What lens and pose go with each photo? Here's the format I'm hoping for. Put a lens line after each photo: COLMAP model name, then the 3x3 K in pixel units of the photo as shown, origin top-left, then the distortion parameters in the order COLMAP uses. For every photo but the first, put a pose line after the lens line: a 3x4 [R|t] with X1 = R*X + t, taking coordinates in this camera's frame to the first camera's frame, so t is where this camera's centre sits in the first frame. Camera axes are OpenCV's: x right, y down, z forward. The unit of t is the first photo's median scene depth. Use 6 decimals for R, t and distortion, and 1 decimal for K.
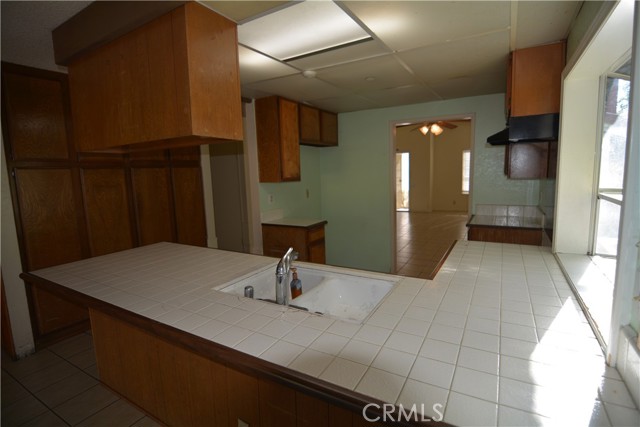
lens RADIAL K [[308.1, 0, 331.4], [0, 308.1, 210.2], [0, 0, 1]] dist [-0.001695, -0.000095]
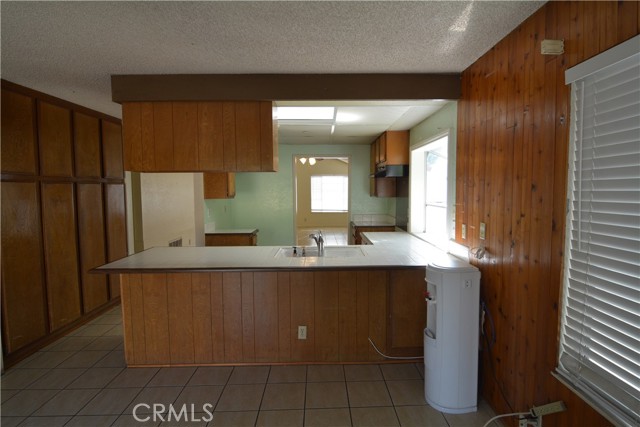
lens RADIAL K [[328.2, 0, 332.7], [0, 328.2, 210.9], [0, 0, 1]] dist [-0.002707, -0.001003]
pose [[0.852599, -0.009215, 0.522485, -0.490511], [0.046014, 0.997285, -0.057497, 0.053602], [-0.520536, 0.073064, 0.850708, -0.340658]]
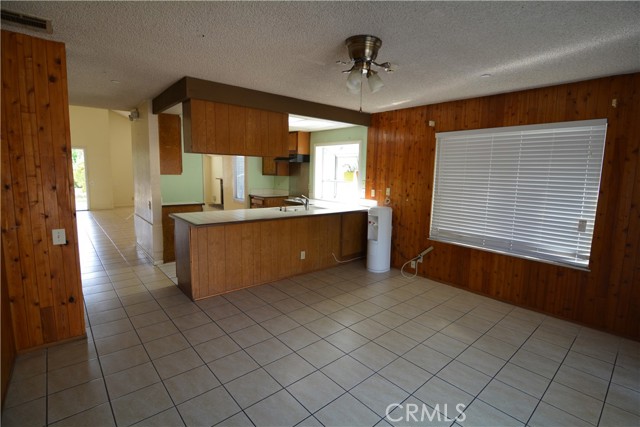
lens RADIAL K [[308.1, 0, 331.4], [0, 308.1, 210.2], [0, 0, 1]] dist [-0.001695, -0.000095]
pose [[0.320287, -0.078614, 0.944053, -1.316589], [0.084775, 0.994931, 0.054089, 0.056667], [-0.943520, 0.062708, 0.325328, -0.126198]]
